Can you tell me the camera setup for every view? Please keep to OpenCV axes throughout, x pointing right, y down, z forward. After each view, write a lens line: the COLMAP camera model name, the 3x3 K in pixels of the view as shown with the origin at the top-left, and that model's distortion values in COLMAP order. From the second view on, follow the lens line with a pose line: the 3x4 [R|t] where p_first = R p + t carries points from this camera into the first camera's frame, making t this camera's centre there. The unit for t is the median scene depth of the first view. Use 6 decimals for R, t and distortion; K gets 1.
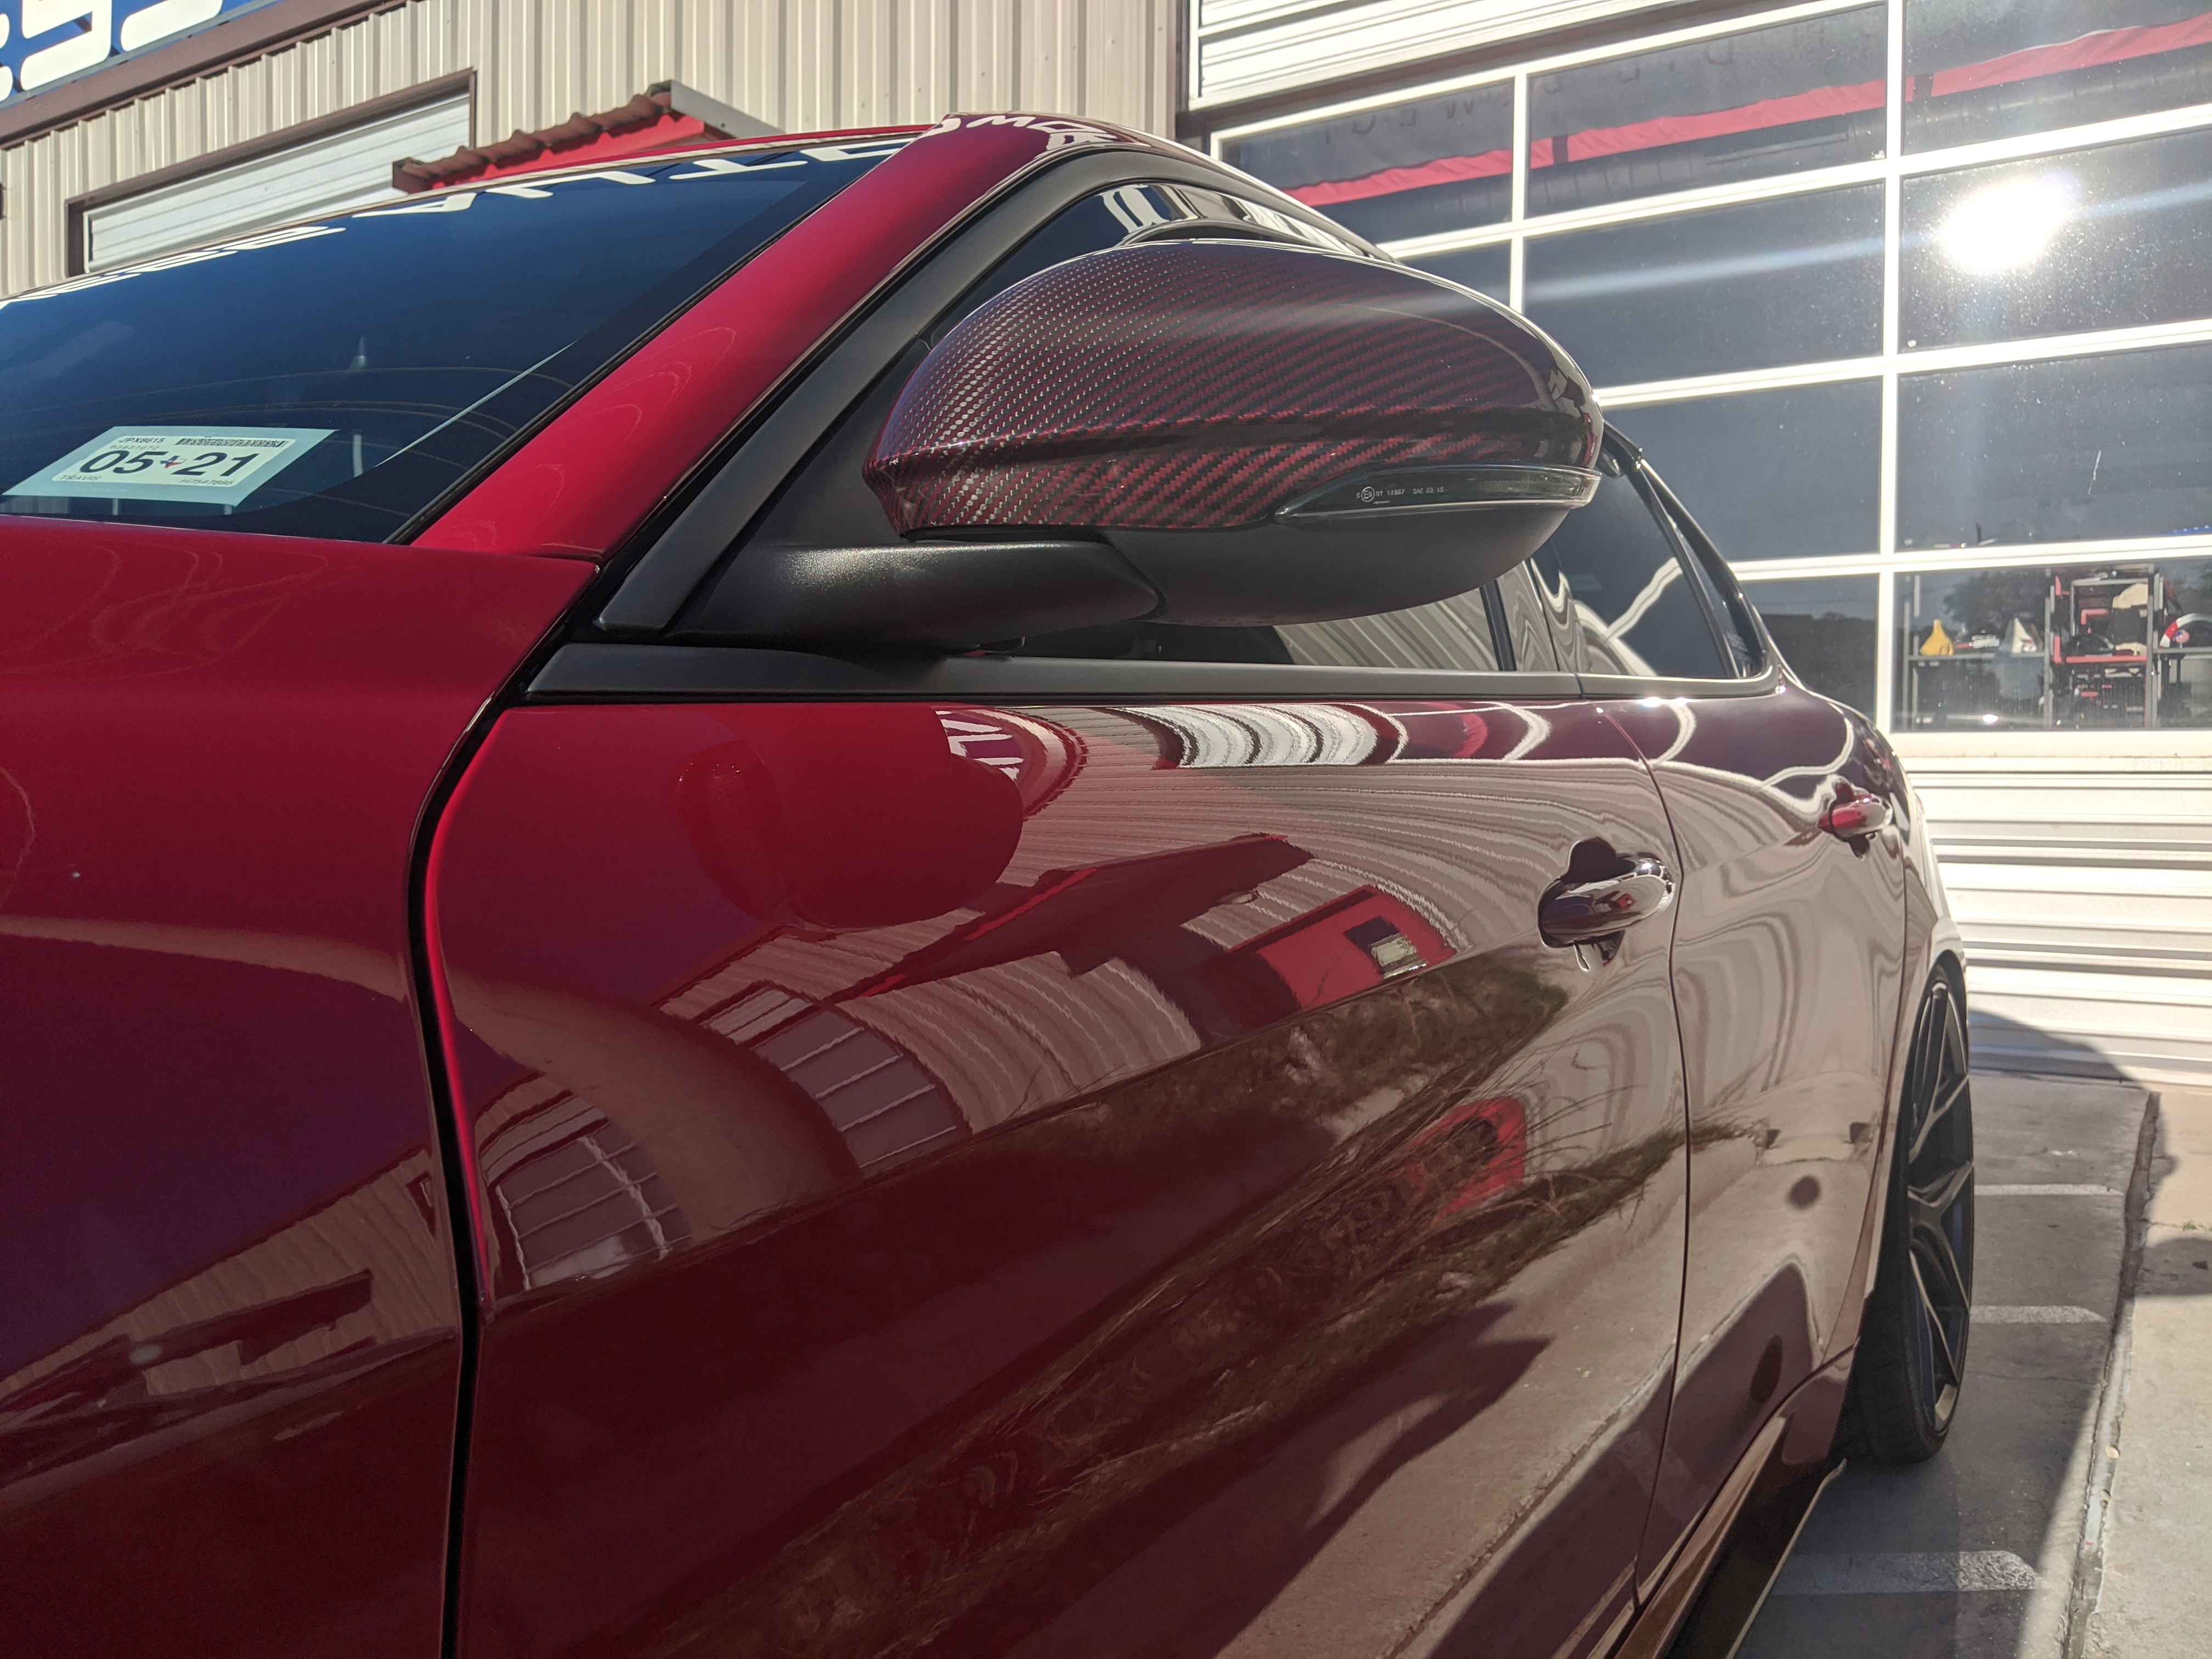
lens RADIAL K [[1750.6, 0, 1096.9], [0, 1750.6, 833.3], [0, 0, 1]] dist [-0.009171, -0.012847]
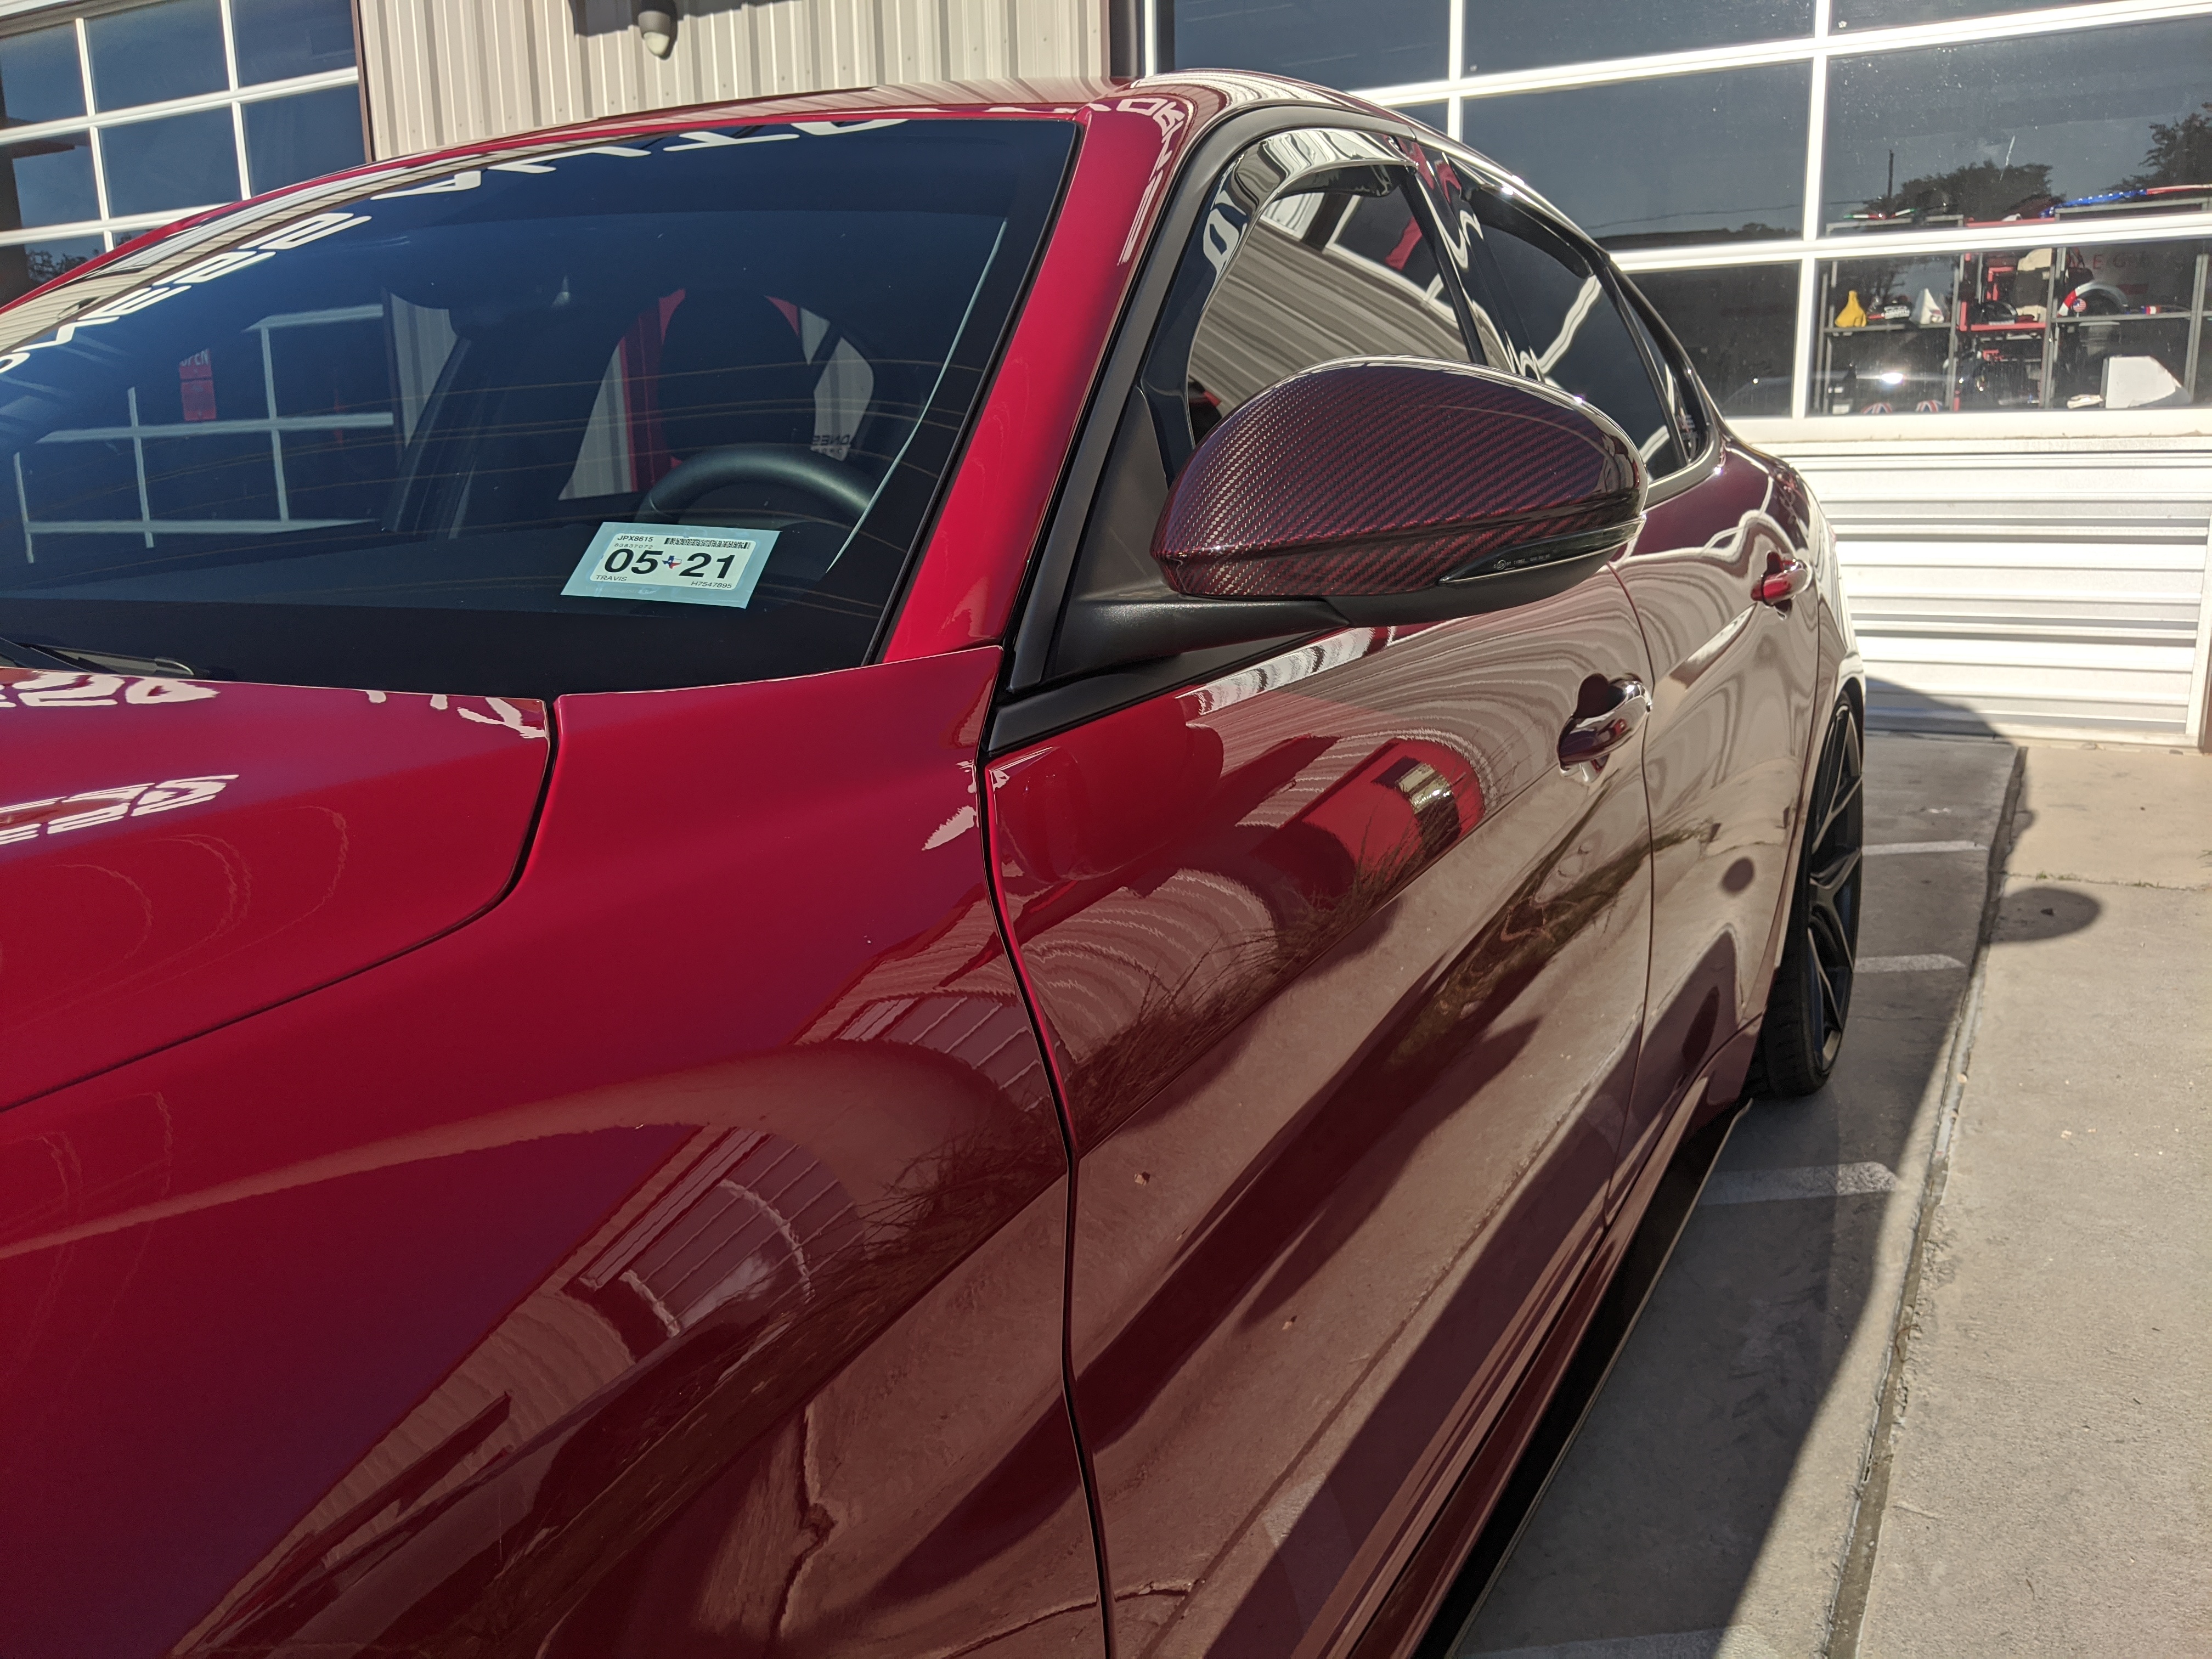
lens RADIAL K [[1750.6, 0, 1111.2], [0, 1750.6, 827.8], [0, 0, 1]] dist [-0.009171, -0.012847]
pose [[0.997614, -0.043122, 0.053916, -0.075084], [0.031692, 0.979836, 0.197273, -0.078937], [-0.061335, -0.195093, 0.978865, -0.136347]]
